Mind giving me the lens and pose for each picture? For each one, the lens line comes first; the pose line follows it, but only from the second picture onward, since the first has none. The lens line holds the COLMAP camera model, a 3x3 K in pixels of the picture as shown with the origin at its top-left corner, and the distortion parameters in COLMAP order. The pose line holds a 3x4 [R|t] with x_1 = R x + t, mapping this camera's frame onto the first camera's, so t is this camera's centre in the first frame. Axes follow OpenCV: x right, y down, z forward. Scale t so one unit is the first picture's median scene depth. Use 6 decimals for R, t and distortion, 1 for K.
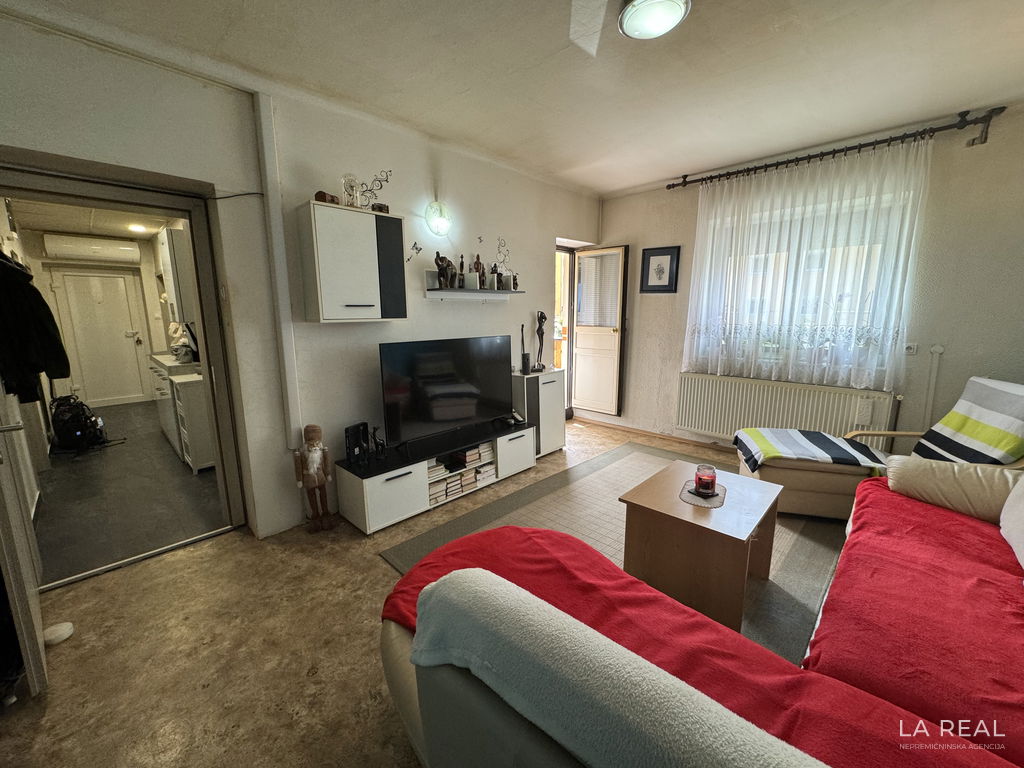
lens RADIAL K [[411.1, 0, 512.0], [0, 411.1, 384.0], [0, 0, 1]] dist [-0.000609, 0.000404]
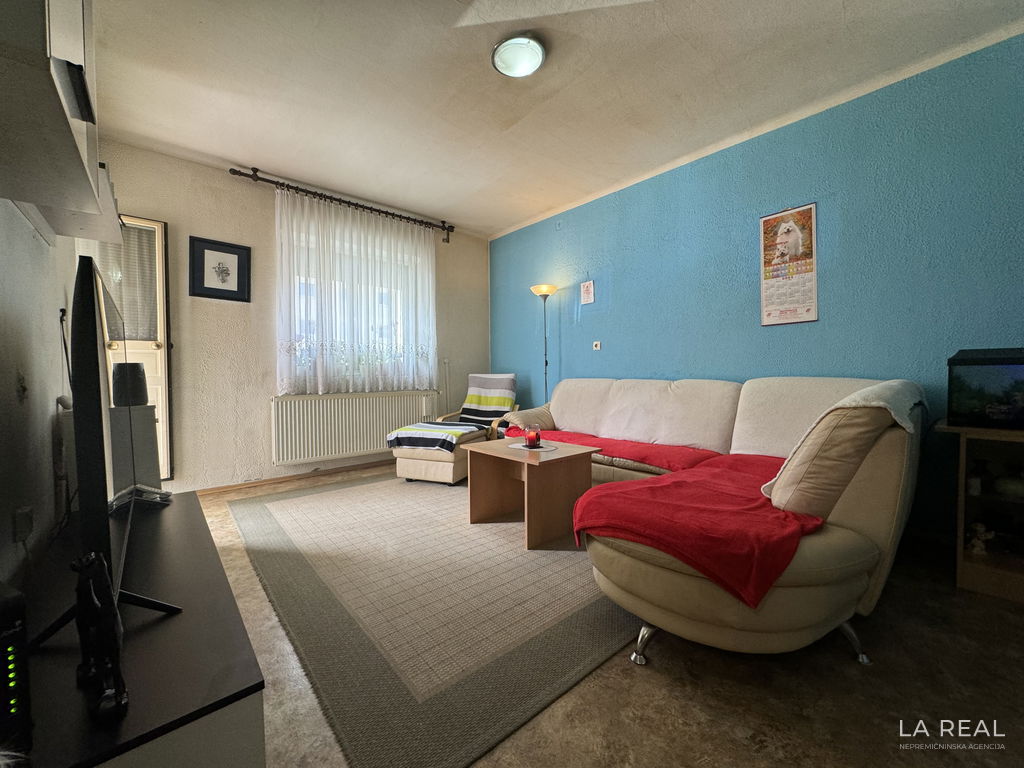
lens RADIAL K [[411.1, 0, 512.0], [0, 411.1, 384.0], [0, 0, 1]] dist [-0.000609, 0.000404]
pose [[0.078544, -0.022000, 0.996668, -0.457646], [0.182482, 0.983182, 0.007322, 0.033272], [-0.980067, 0.181299, 0.081238, 0.542426]]
